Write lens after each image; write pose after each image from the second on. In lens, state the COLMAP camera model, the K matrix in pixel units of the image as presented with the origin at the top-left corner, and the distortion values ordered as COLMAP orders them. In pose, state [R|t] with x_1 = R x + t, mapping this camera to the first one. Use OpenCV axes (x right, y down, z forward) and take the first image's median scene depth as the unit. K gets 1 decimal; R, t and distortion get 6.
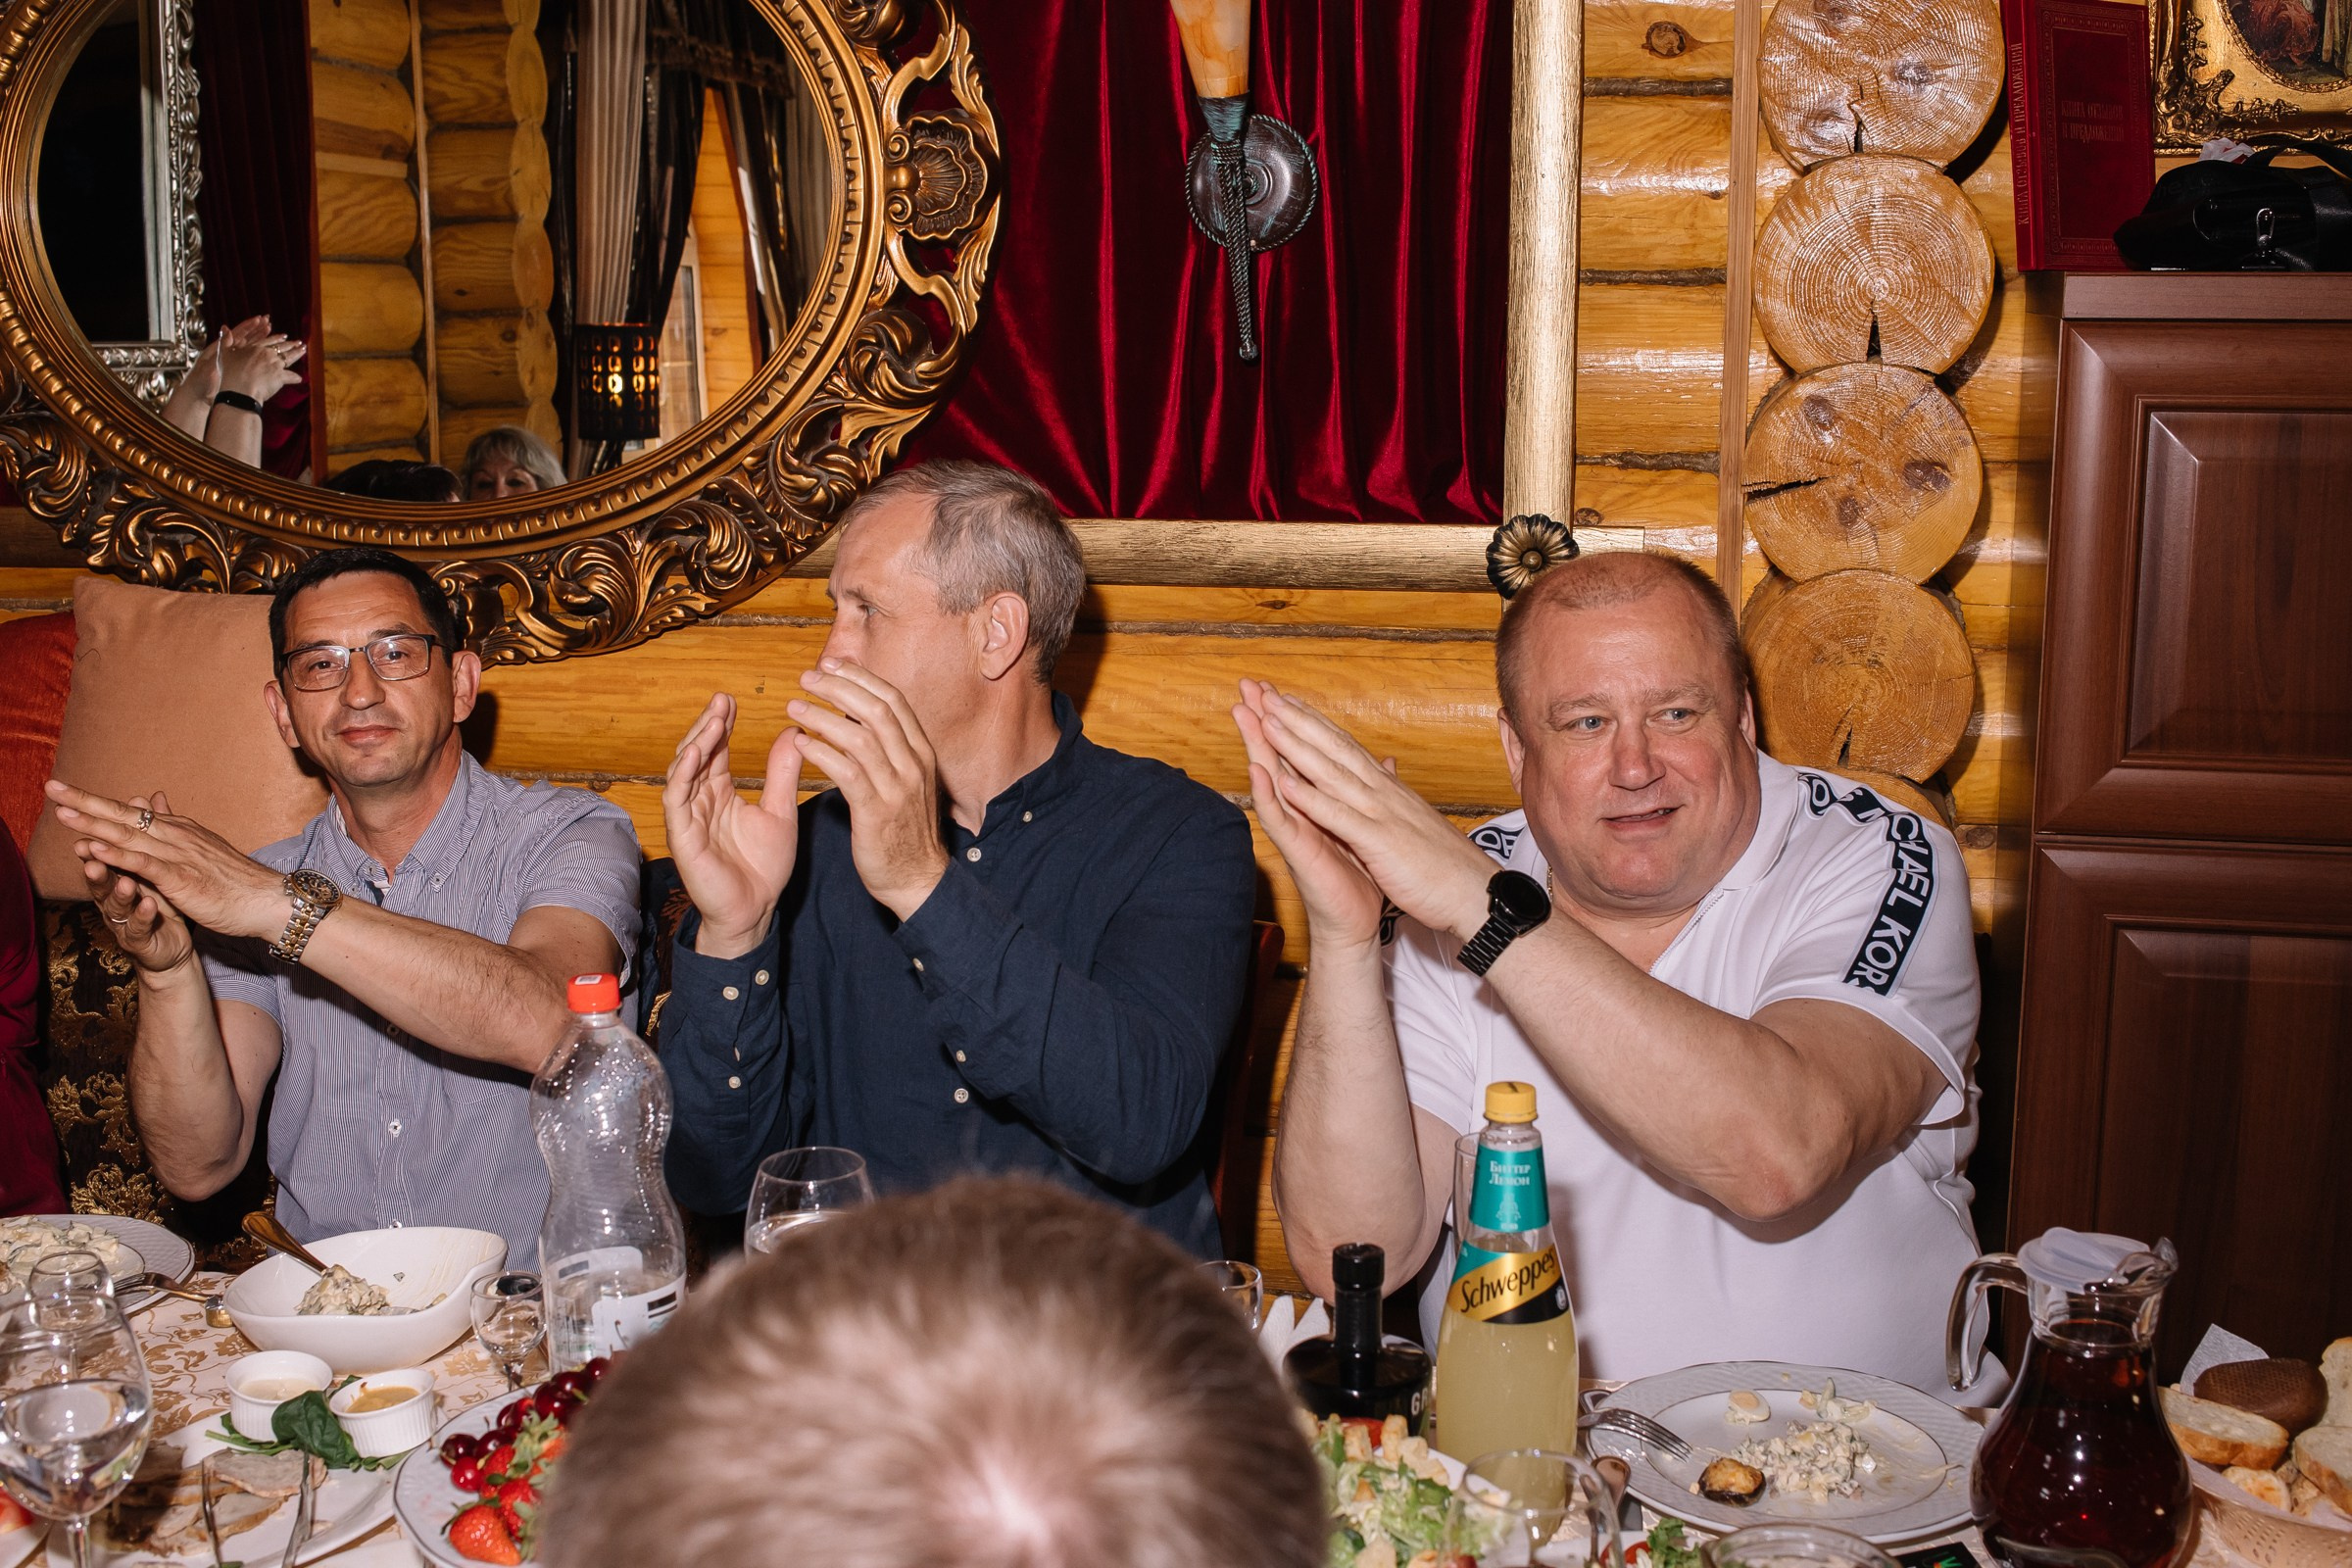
lens RADIAL K [[2671.1, 0, 1176.8], [0, 2671.1, 896.2], [0, 0, 1]] dist [-0.067795, -0.008781]
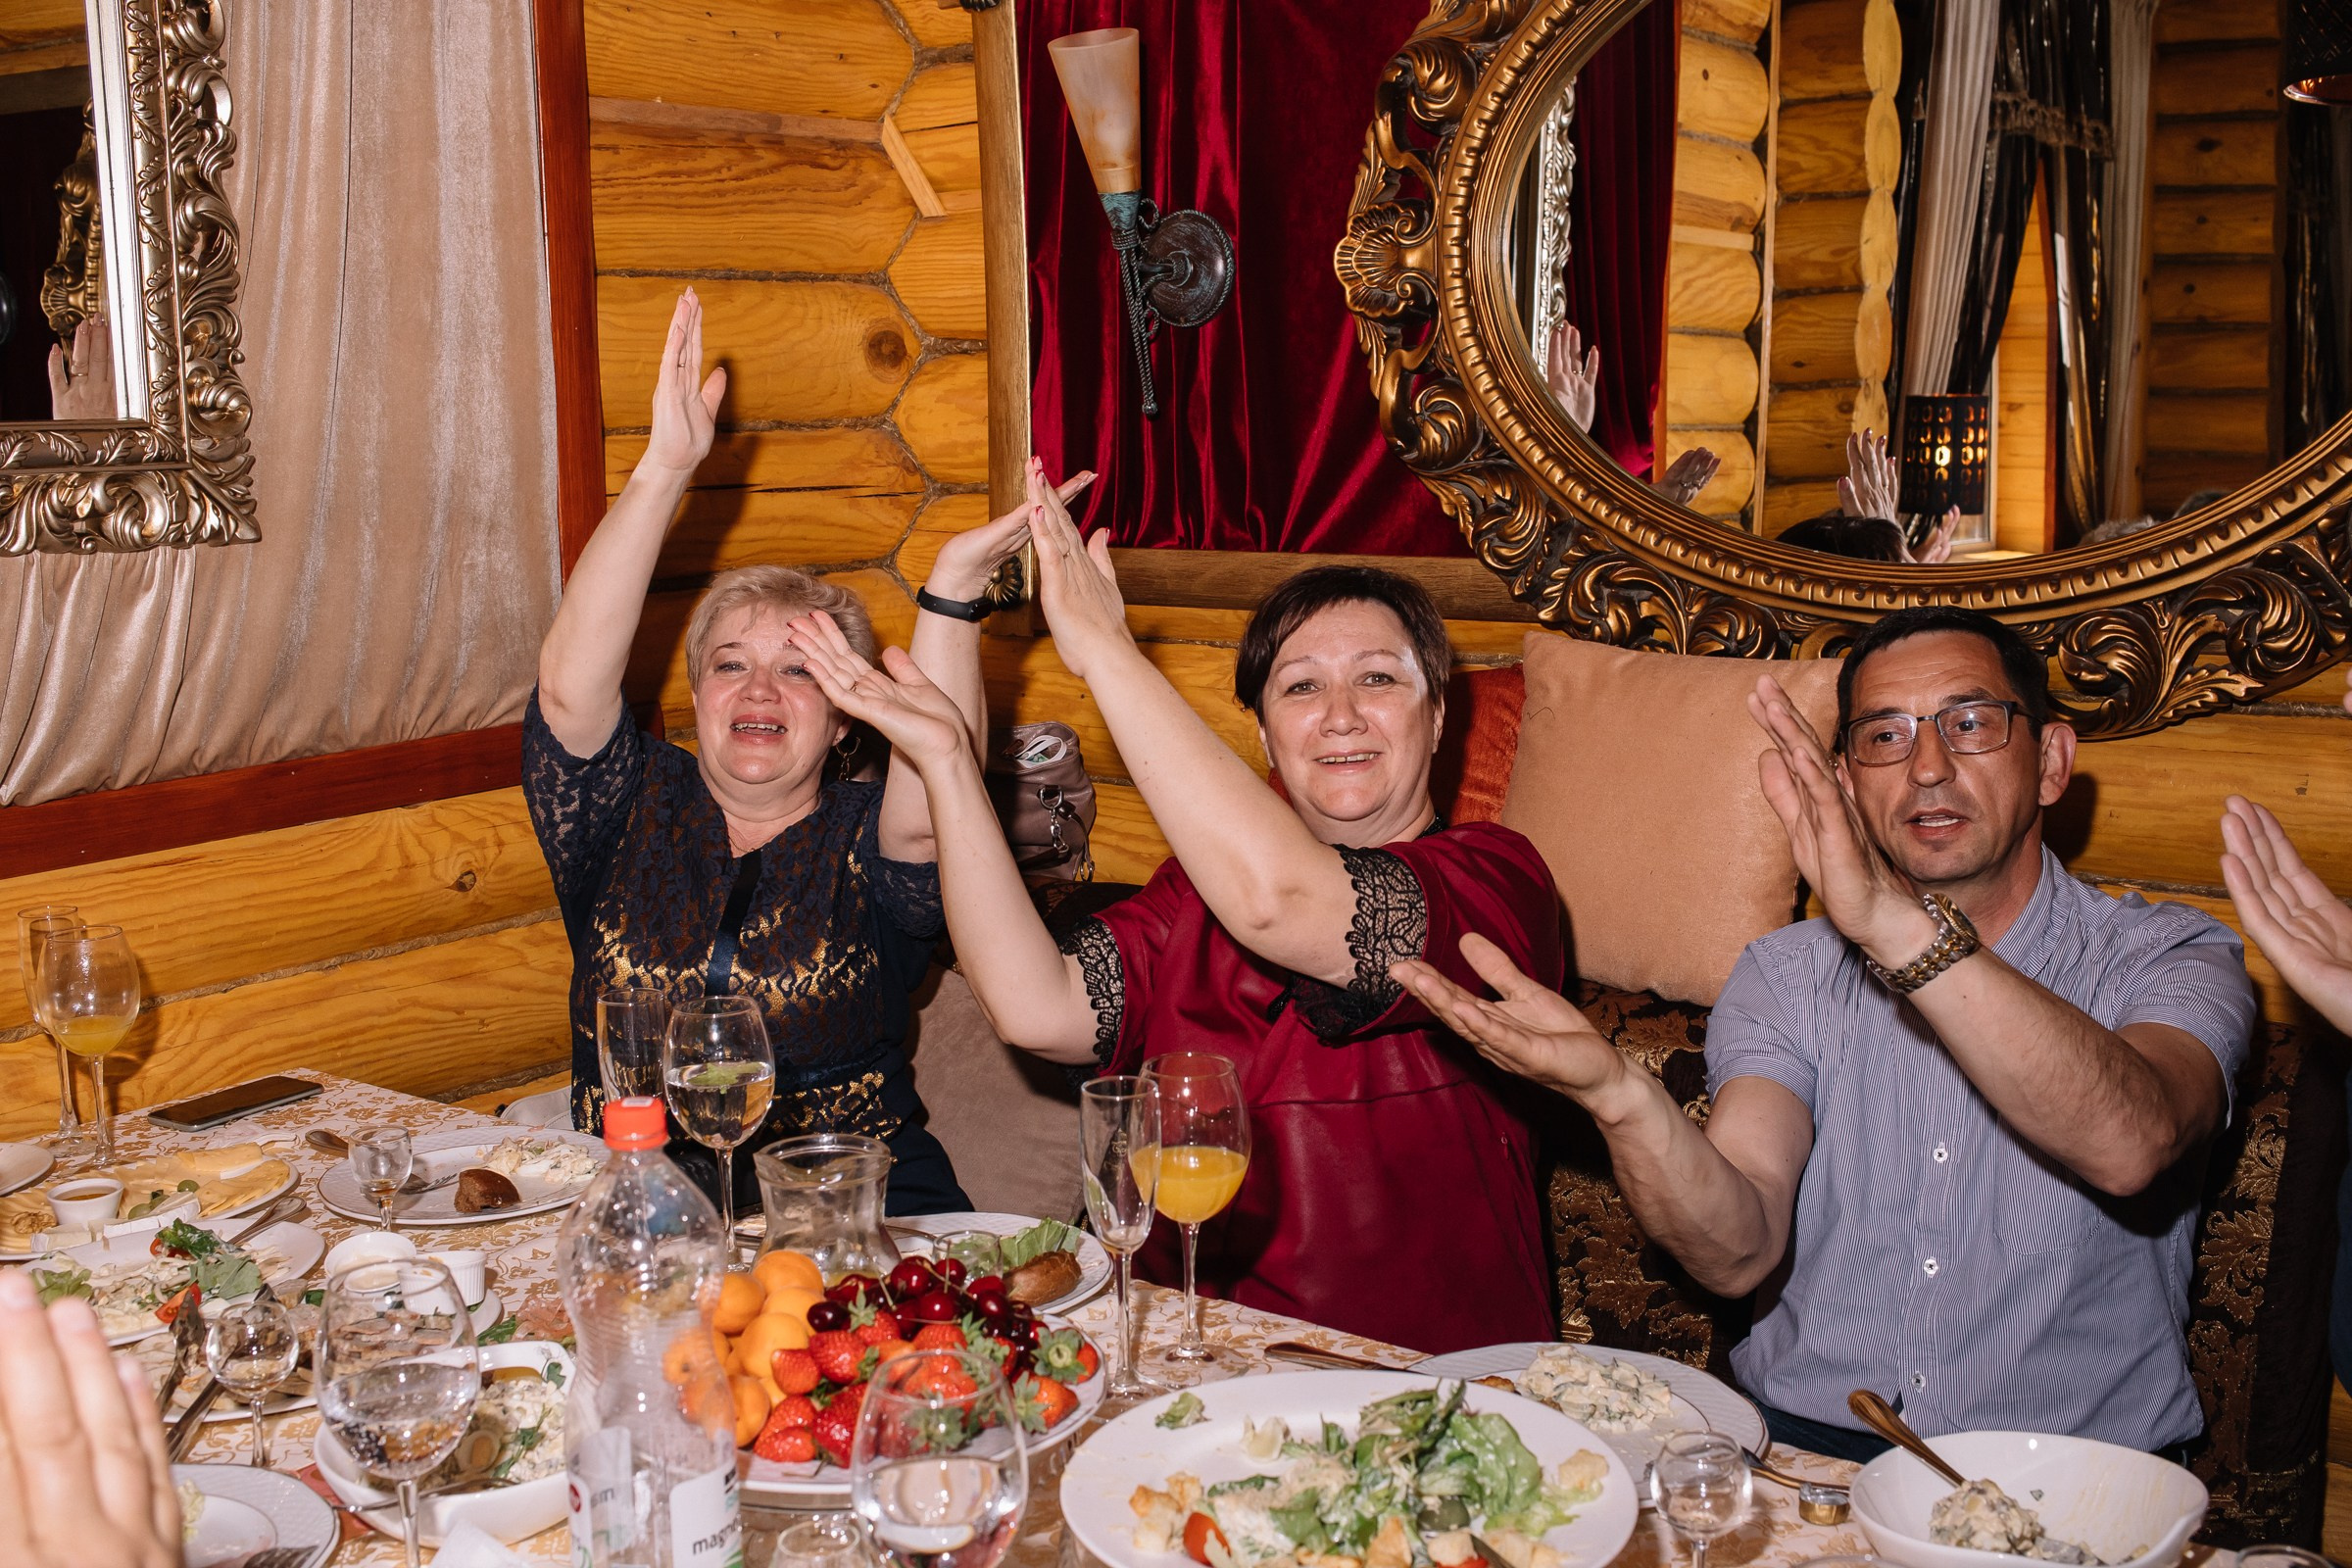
lens RADIAL K [[2671.1, 0, 1176.8], [0, 2671.1, 896.2], [0, 0, 1]] dist [-0.067795, -0.008781]
pose [[0.893055, 0.071727, -0.444194, -0.092876], [-0.084748, 0.996357, -0.009496, -0.004669], [0.441895, 0.046125, 0.895880, 0.076474]]
